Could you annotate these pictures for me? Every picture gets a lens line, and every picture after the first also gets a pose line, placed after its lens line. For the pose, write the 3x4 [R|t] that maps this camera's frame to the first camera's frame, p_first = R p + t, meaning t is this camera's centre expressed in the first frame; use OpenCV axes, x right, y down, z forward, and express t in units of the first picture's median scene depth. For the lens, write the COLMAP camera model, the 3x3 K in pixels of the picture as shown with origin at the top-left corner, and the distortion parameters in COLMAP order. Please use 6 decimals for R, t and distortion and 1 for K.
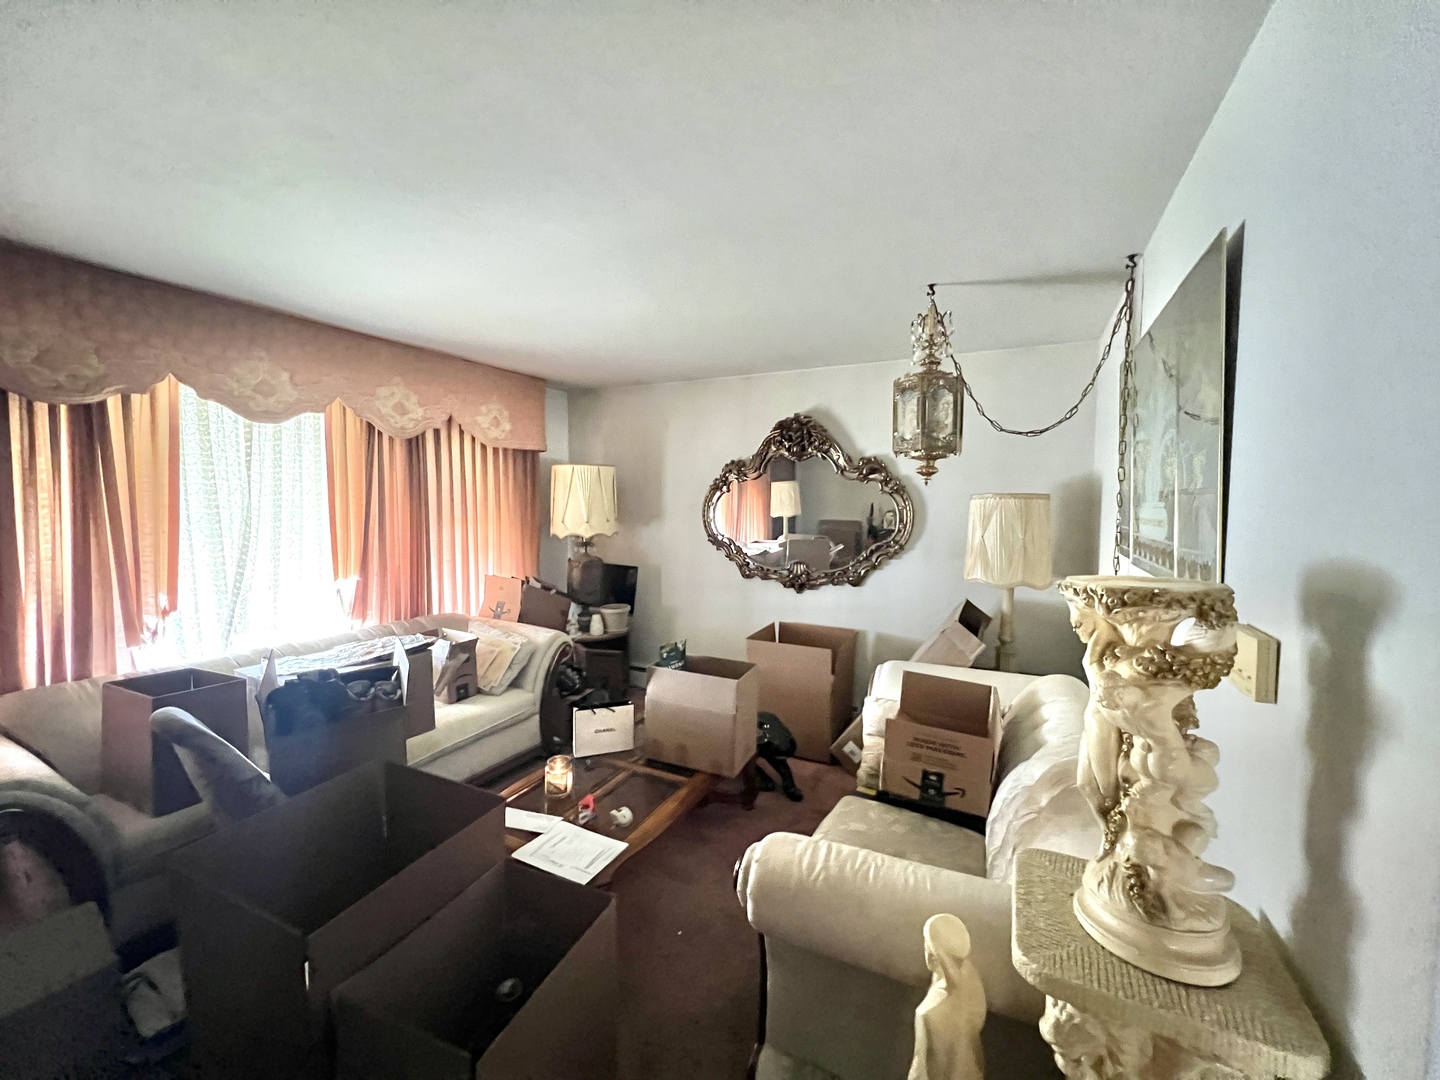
lens RADIAL K [[578.0, 0, 719.1], [0, 578.0, 532.3], [0, 0, 1]] dist [0.000149, -0.000003]
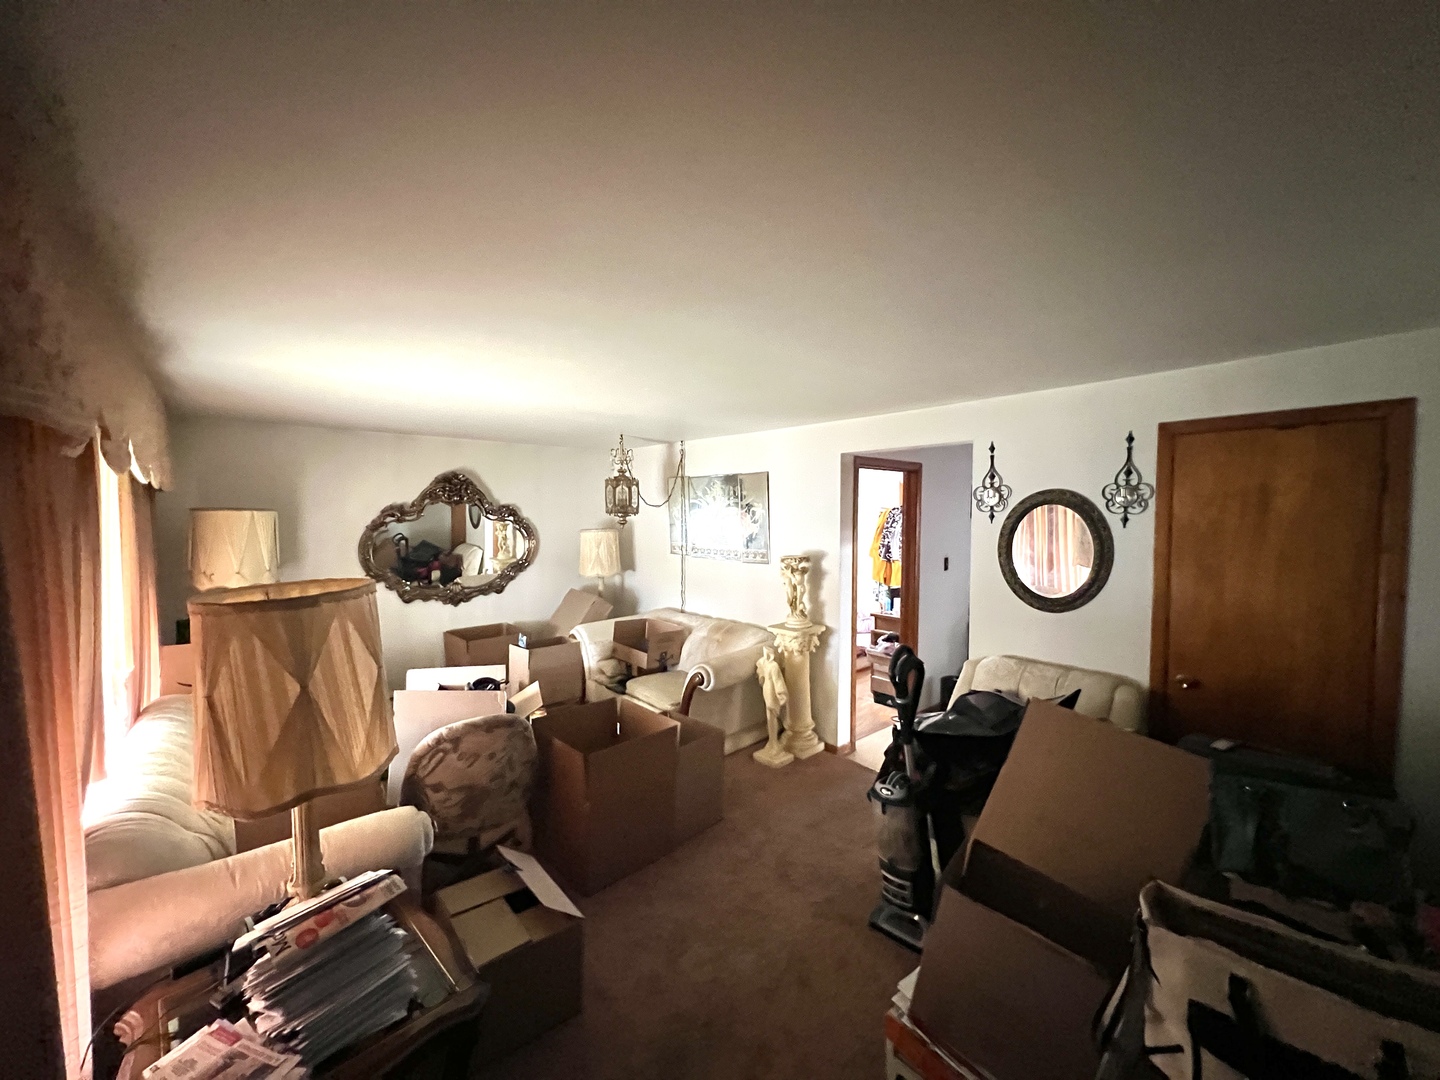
lens RADIAL K [[578.0, 0, 719.8], [0, 578.0, 533.4], [0, 0, 1]] dist [0.000149, -0.000003]
pose [[0.380145, -0.052312, 0.923447, -0.867910], [0.061443, 0.997622, 0.031221, -0.067307], [-0.922884, 0.044871, 0.382455, -0.073831]]
